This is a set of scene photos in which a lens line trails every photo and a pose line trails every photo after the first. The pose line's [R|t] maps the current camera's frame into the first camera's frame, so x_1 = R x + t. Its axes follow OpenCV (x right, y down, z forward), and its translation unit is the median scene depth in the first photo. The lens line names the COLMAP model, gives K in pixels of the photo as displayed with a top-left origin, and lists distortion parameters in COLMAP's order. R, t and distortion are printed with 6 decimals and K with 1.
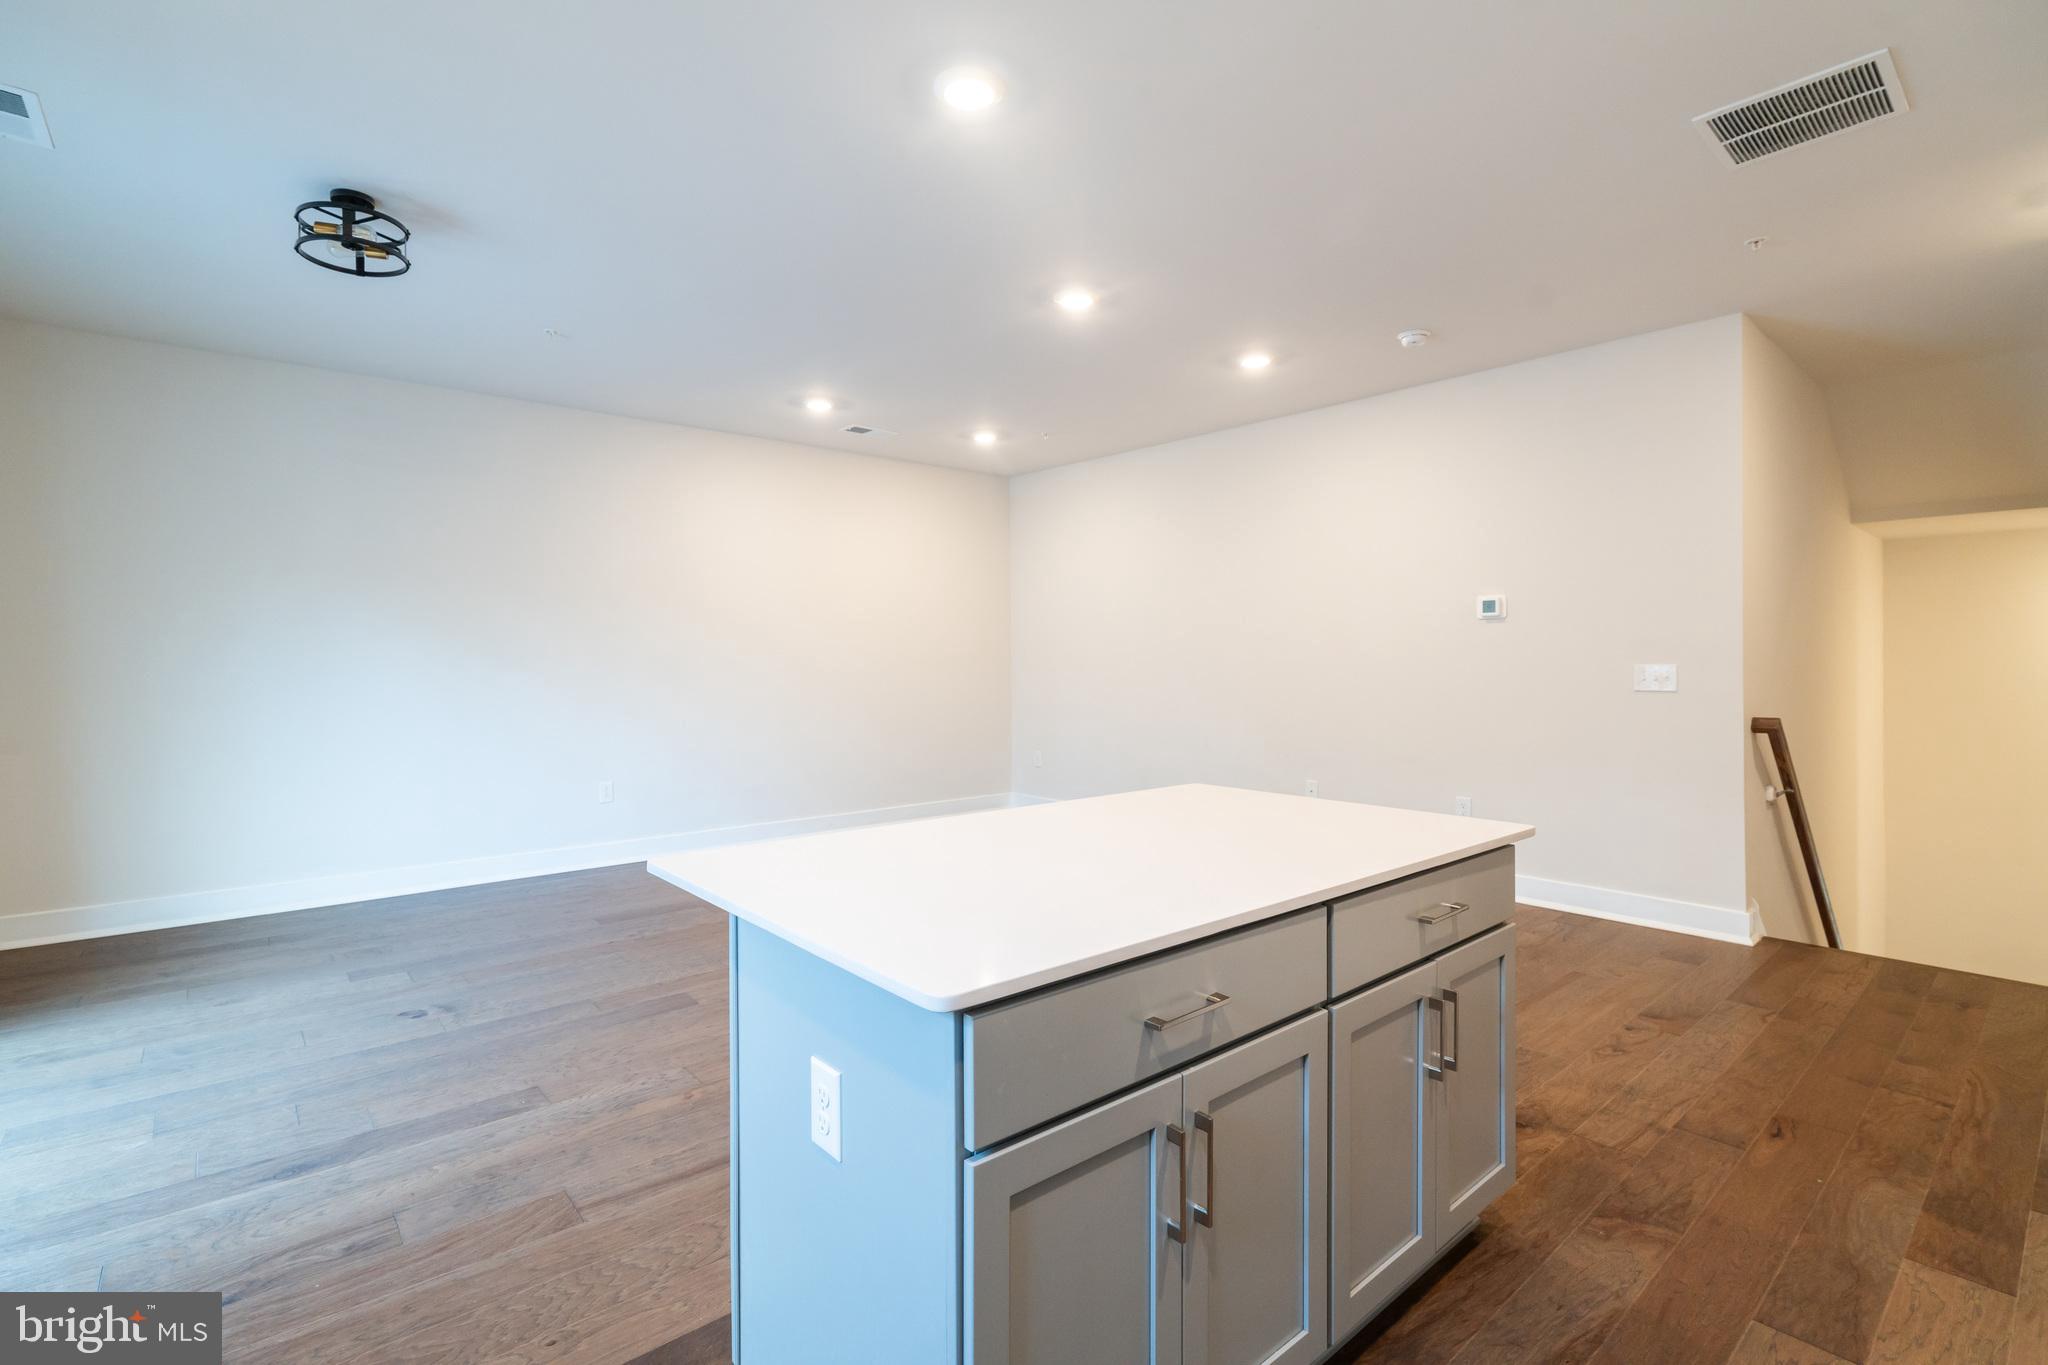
lens RADIAL K [[945.2, 0, 1020.2], [0, 945.2, 700.5], [0, 0, 1]] dist [-0.002765, -0.000472]
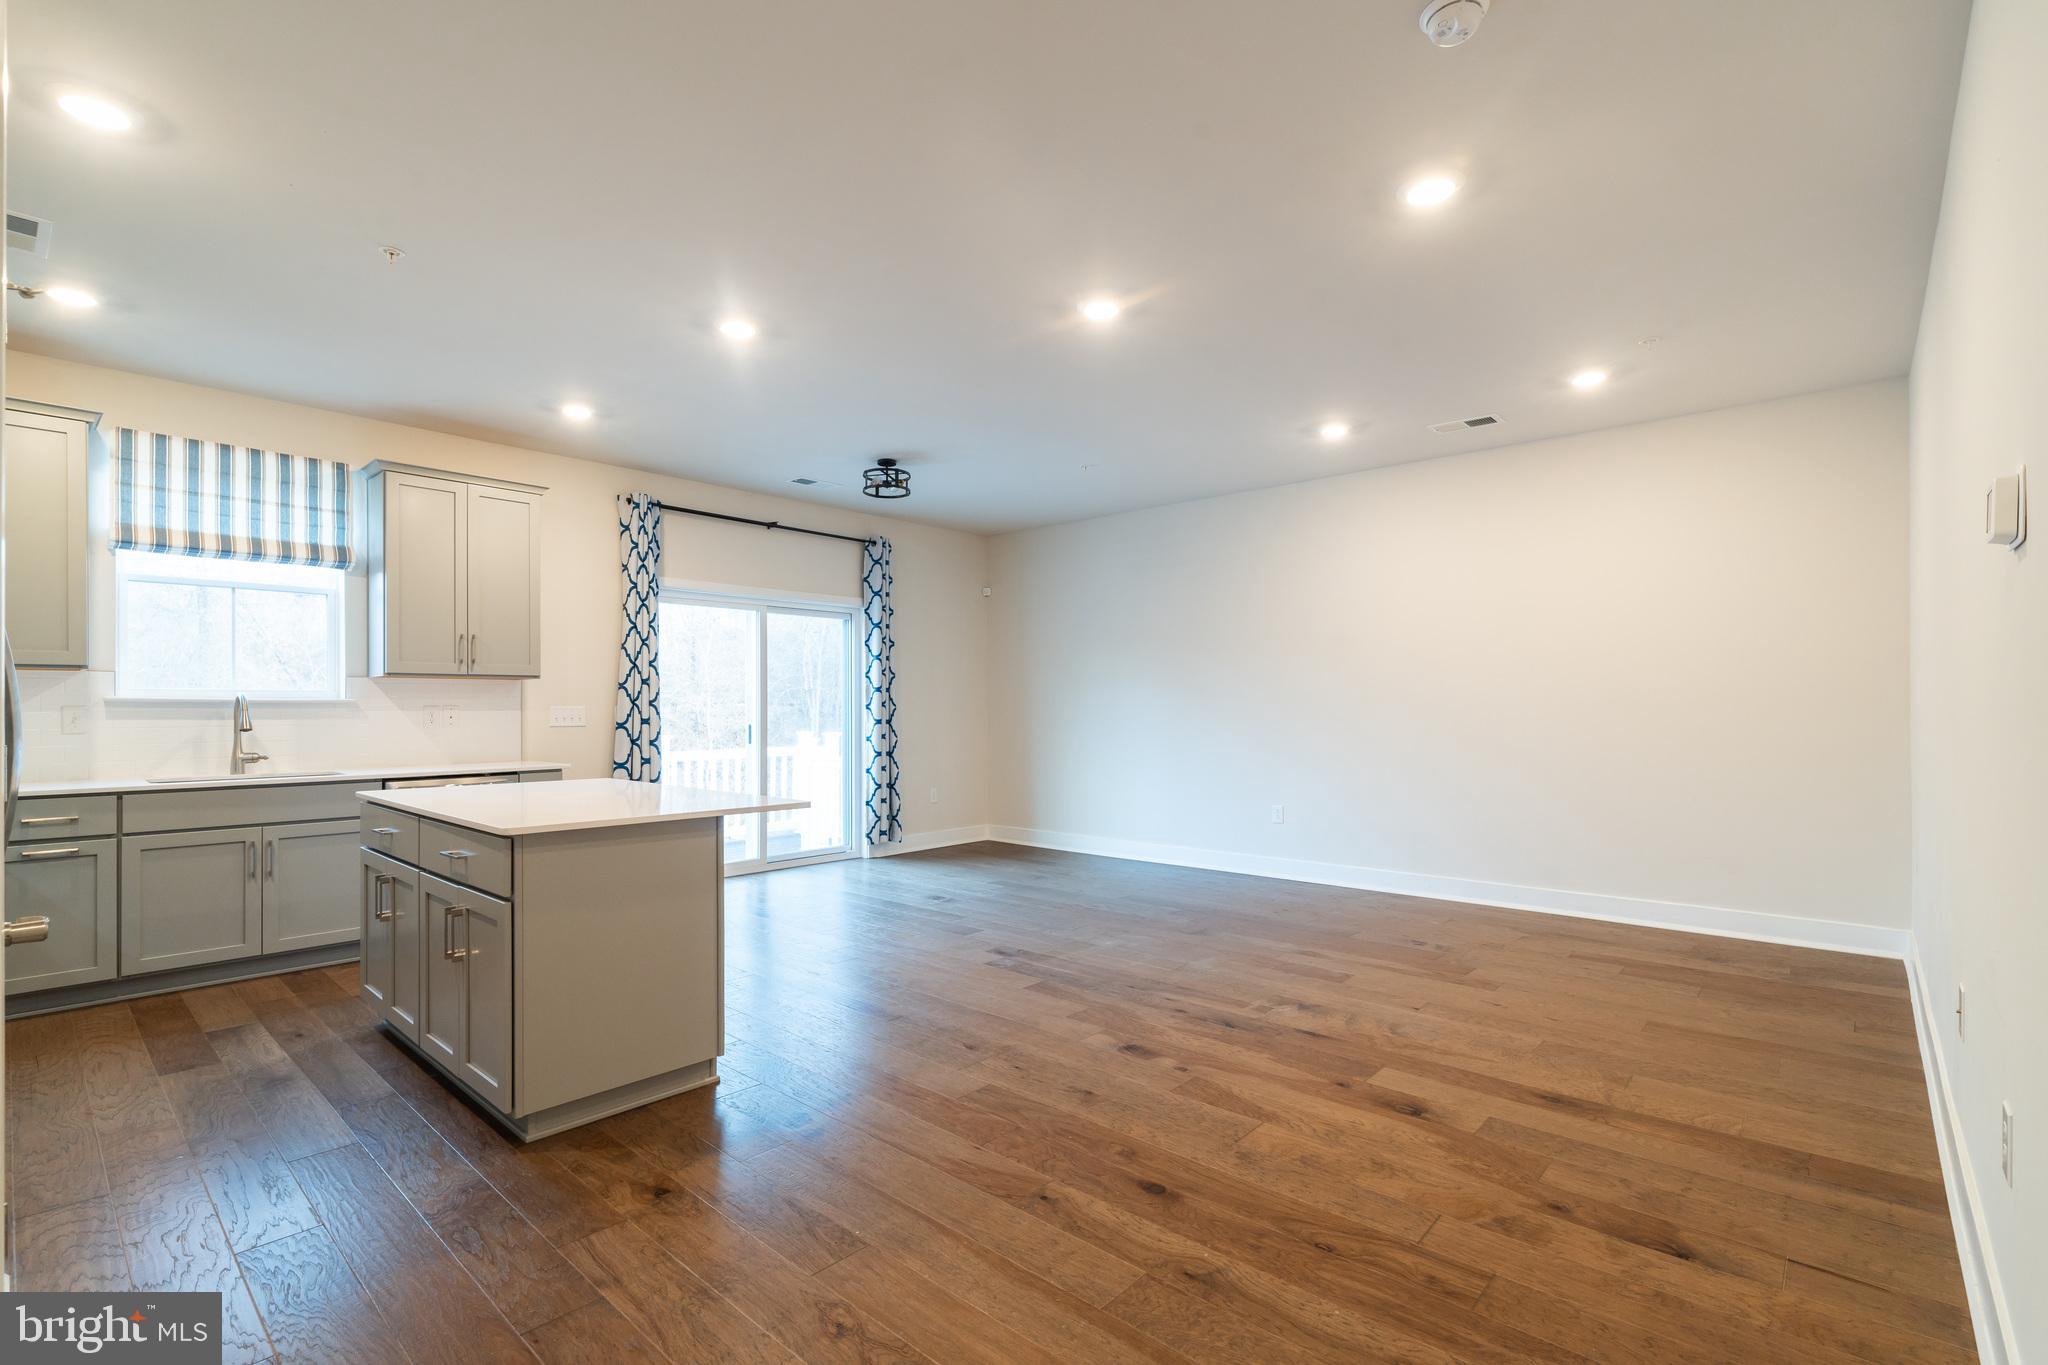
lens RADIAL K [[945.2, 0, 1020.2], [0, 945.2, 700.5], [0, 0, 1]] dist [-0.002765, -0.000472]
pose [[0.119532, -0.006391, -0.992810, 1.456892], [-0.039594, 0.999153, -0.011199, -0.033584], [0.992040, 0.040648, 0.119178, 1.193935]]
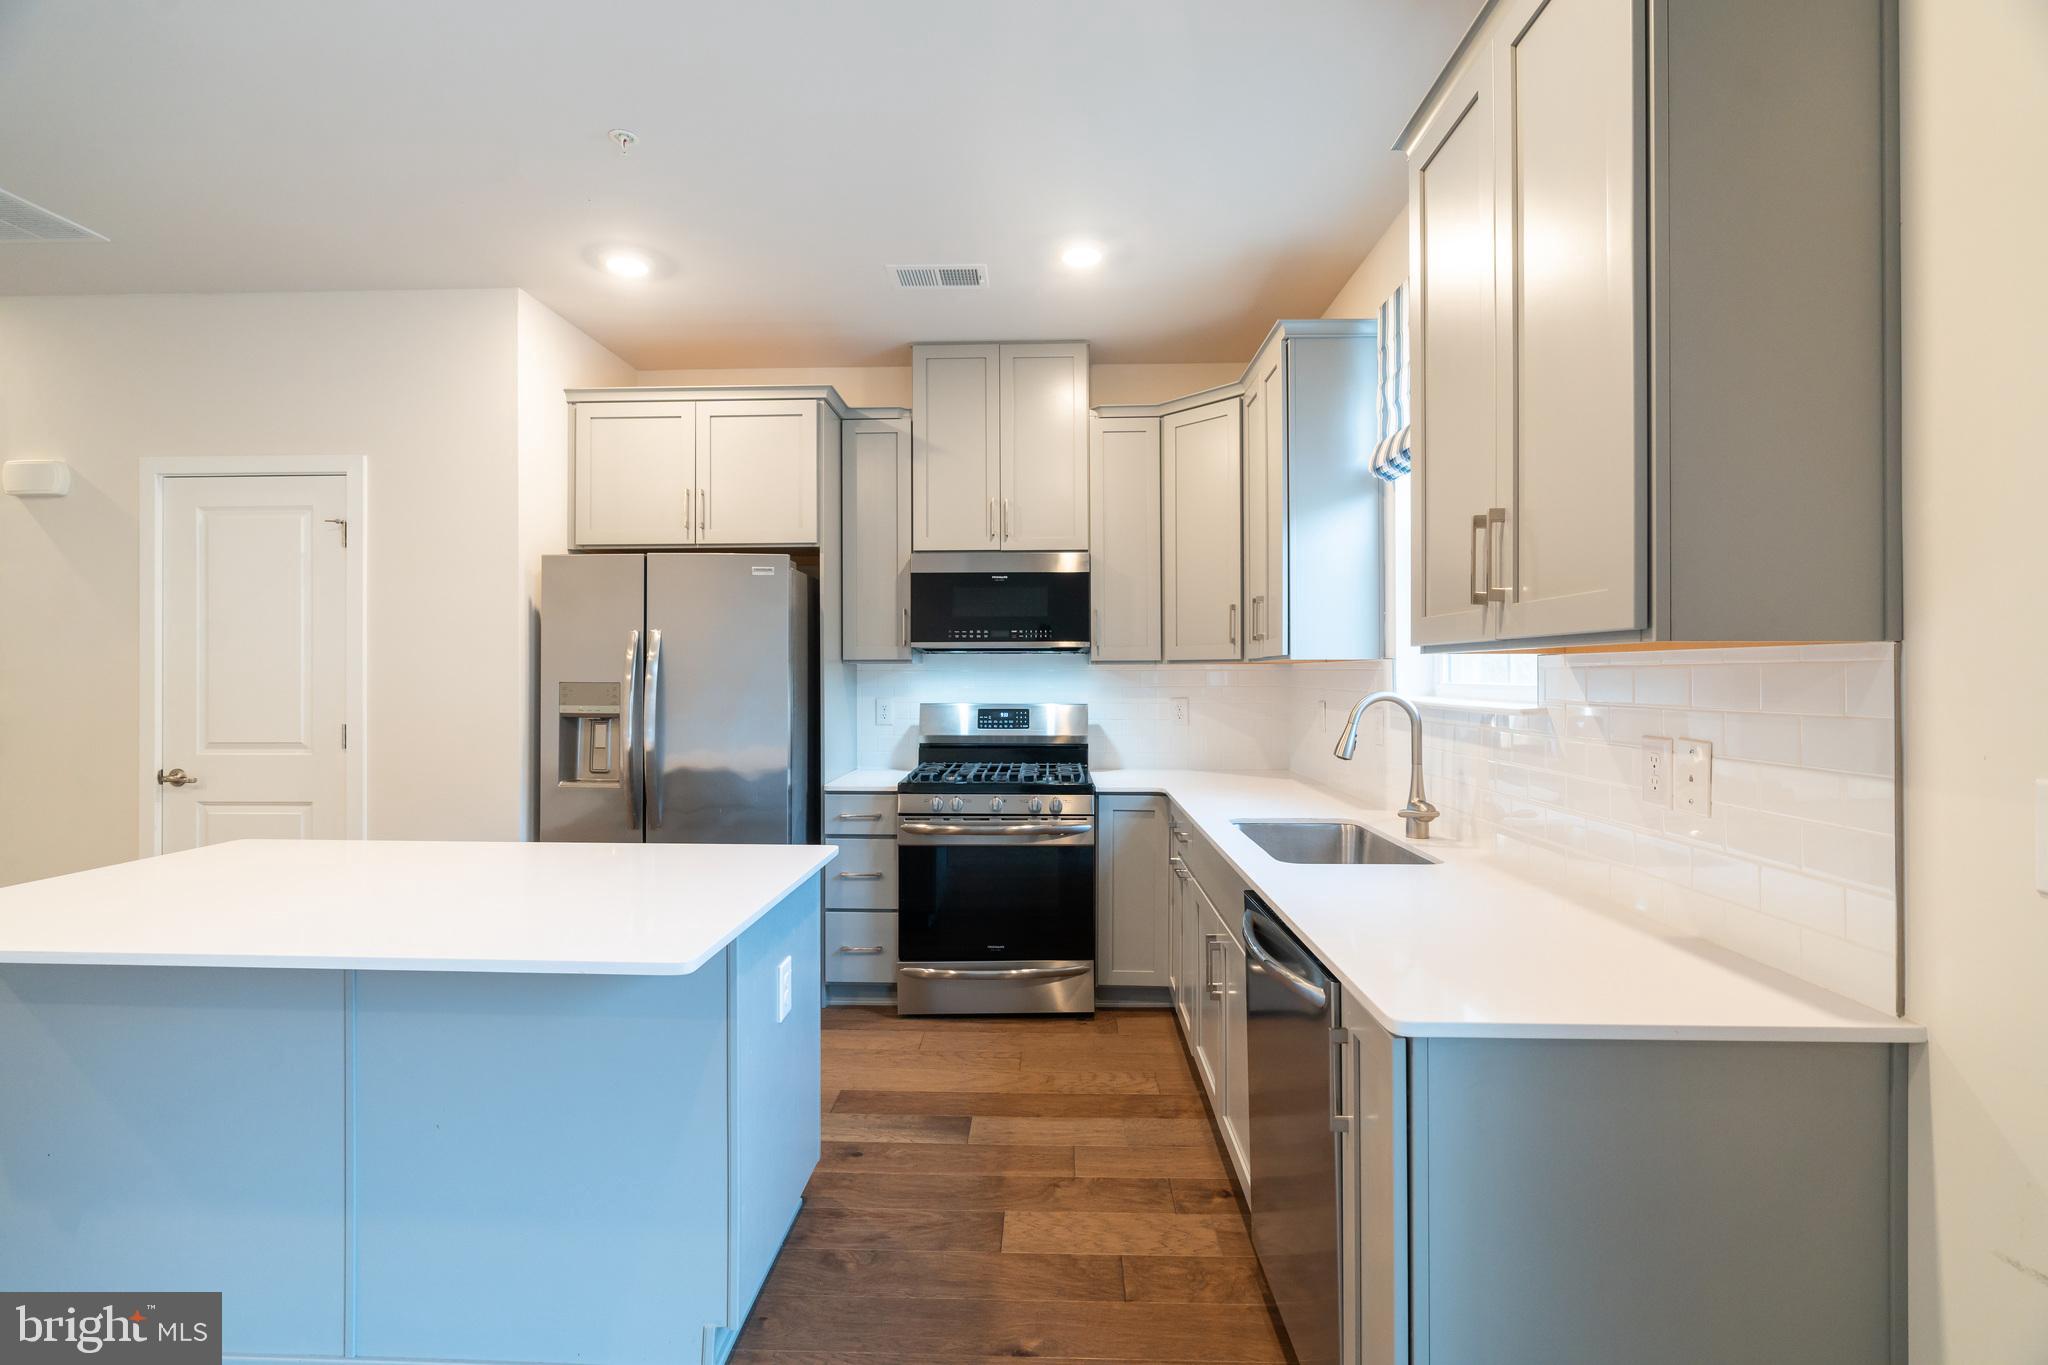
lens RADIAL K [[920.3, 0, 1017.9], [0, 920.3, 668.5], [0, 0, 1]] dist [-0.002216, -0.000015]
pose [[-0.733984, 0.007698, 0.679123, -0.793364], [0.031026, 0.999272, 0.022206, -0.067454], [-0.678458, 0.037369, -0.733688, 0.939801]]
